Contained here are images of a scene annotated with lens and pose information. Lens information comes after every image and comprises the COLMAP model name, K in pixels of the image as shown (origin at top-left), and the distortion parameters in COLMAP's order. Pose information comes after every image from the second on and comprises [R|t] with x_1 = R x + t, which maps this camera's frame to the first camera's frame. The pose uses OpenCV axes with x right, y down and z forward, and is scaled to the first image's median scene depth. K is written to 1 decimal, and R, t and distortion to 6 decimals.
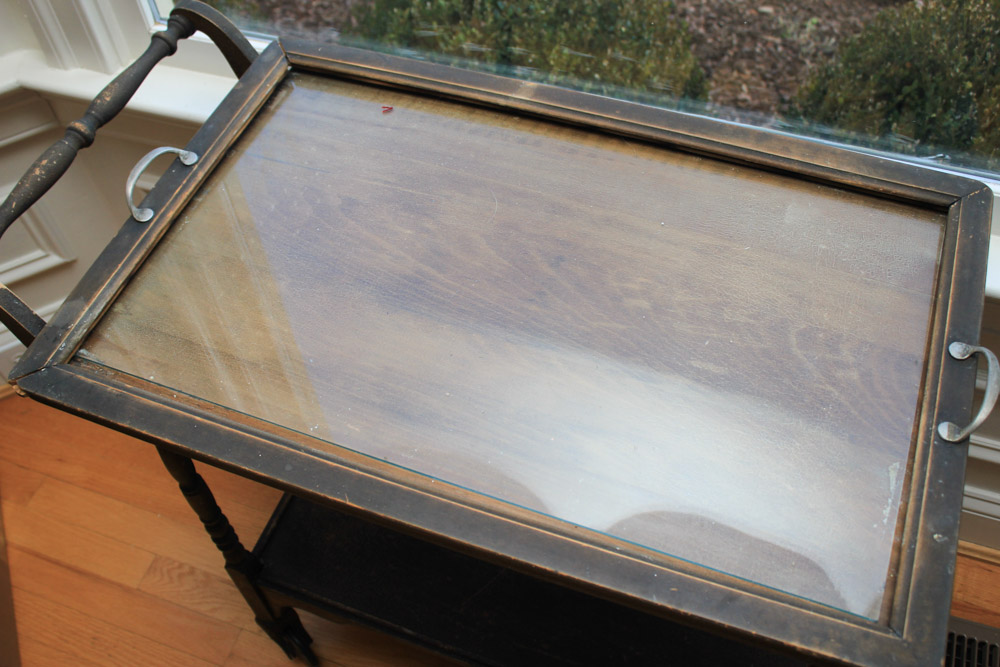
lens RADIAL K [[1001.7, 0, 500.0], [0, 1001.7, 333.5], [0, 0, 1]] dist [-0.067501, 0.020435]
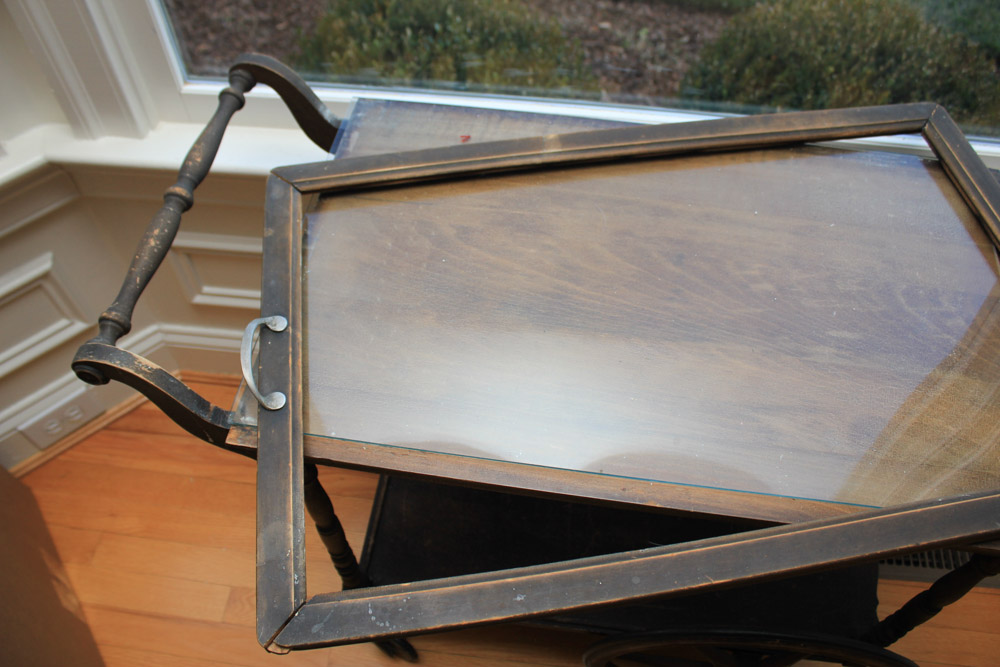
lens RADIAL K [[833.9, 0, 500.0], [0, 833.9, 333.5], [0, 0, 1]] dist [-0.096539, 0.014042]
pose [[0.971746, -0.155688, 0.177402, -0.277581], [0.151387, 0.987759, 0.037614, -0.051260], [-0.181086, -0.009695, 0.983419, 0.138911]]
